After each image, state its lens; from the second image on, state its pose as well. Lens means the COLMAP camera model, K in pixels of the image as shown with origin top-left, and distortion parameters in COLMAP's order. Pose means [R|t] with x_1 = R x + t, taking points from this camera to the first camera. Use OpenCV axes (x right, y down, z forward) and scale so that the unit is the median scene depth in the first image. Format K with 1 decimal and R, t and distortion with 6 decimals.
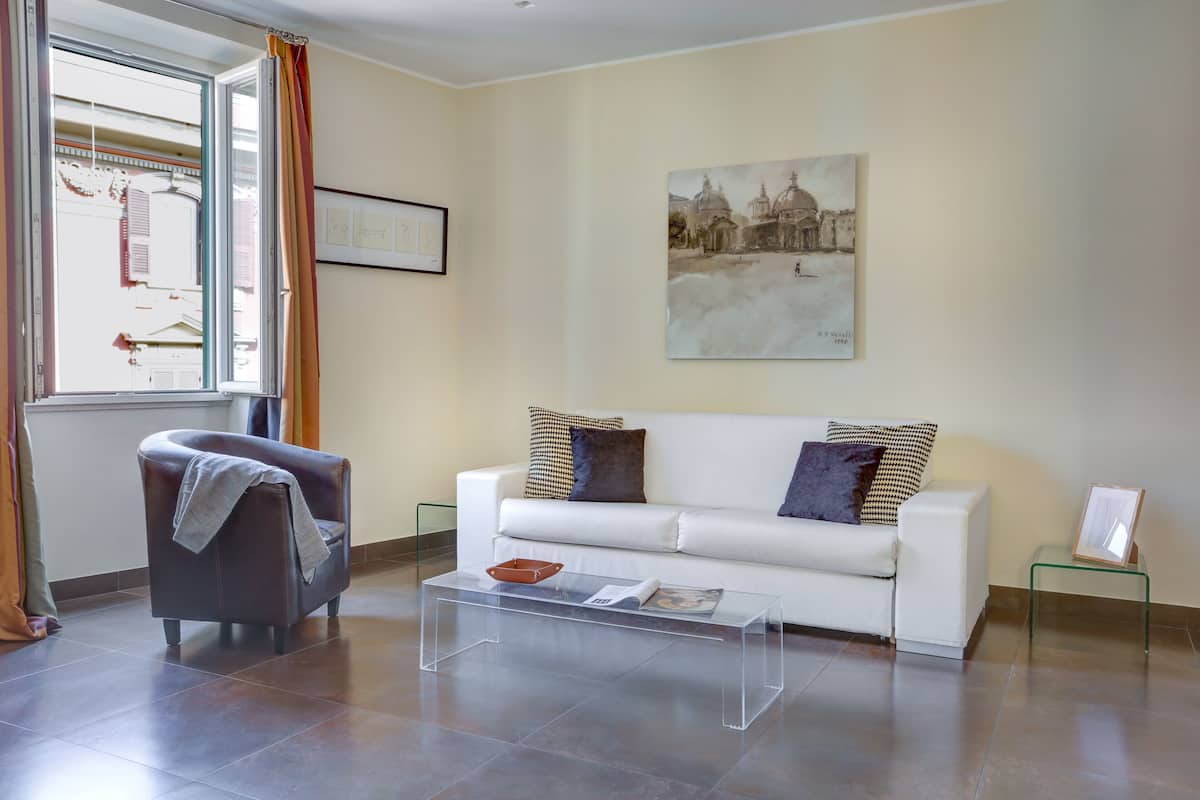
lens RADIAL K [[1154.1, 0, 600.0], [0, 1154.1, 400.0], [0, 0, 1]] dist [0.020257, 0.006750]
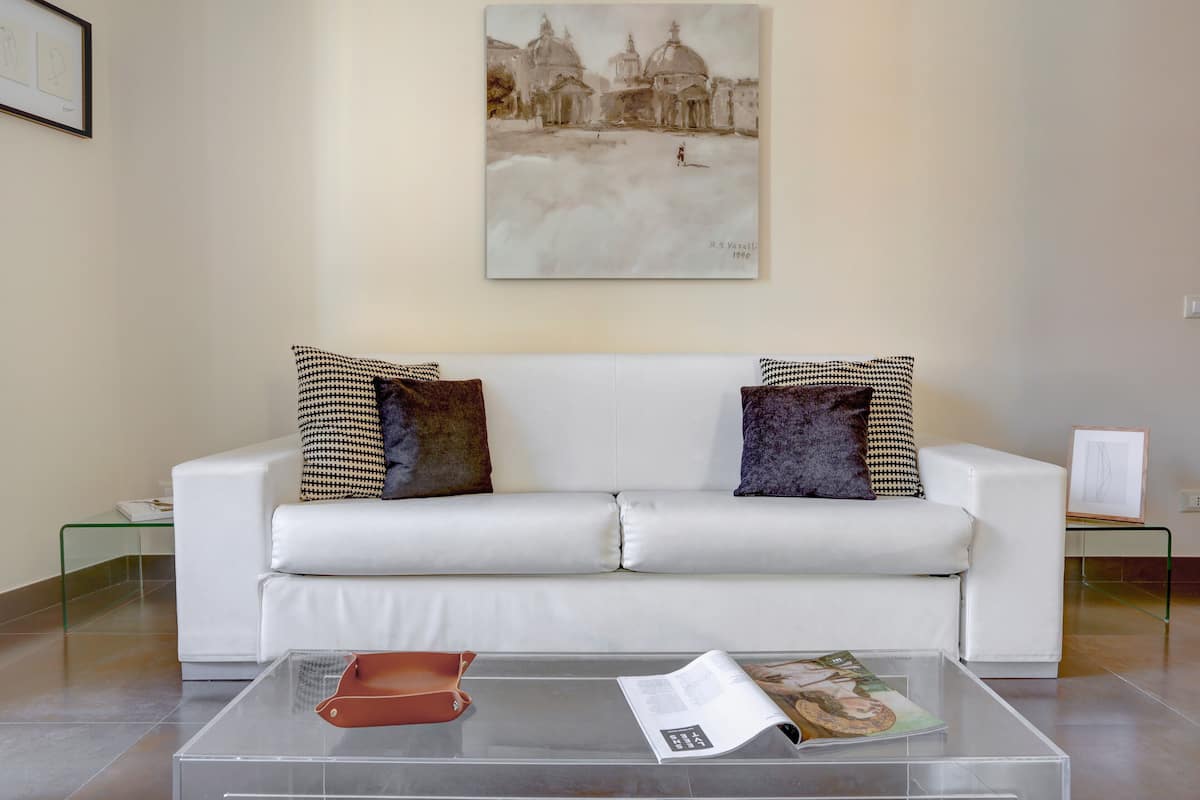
lens RADIAL K [[856.7, 0, 600.0], [0, 856.7, 400.0], [0, 0, 1]] dist [-0.037432, 0.048433]
pose [[0.866573, -0.030242, 0.498134, -0.146656], [0.026014, 0.999543, 0.015427, 0.031515], [-0.498373, -0.000410, 0.866963, 0.554356]]
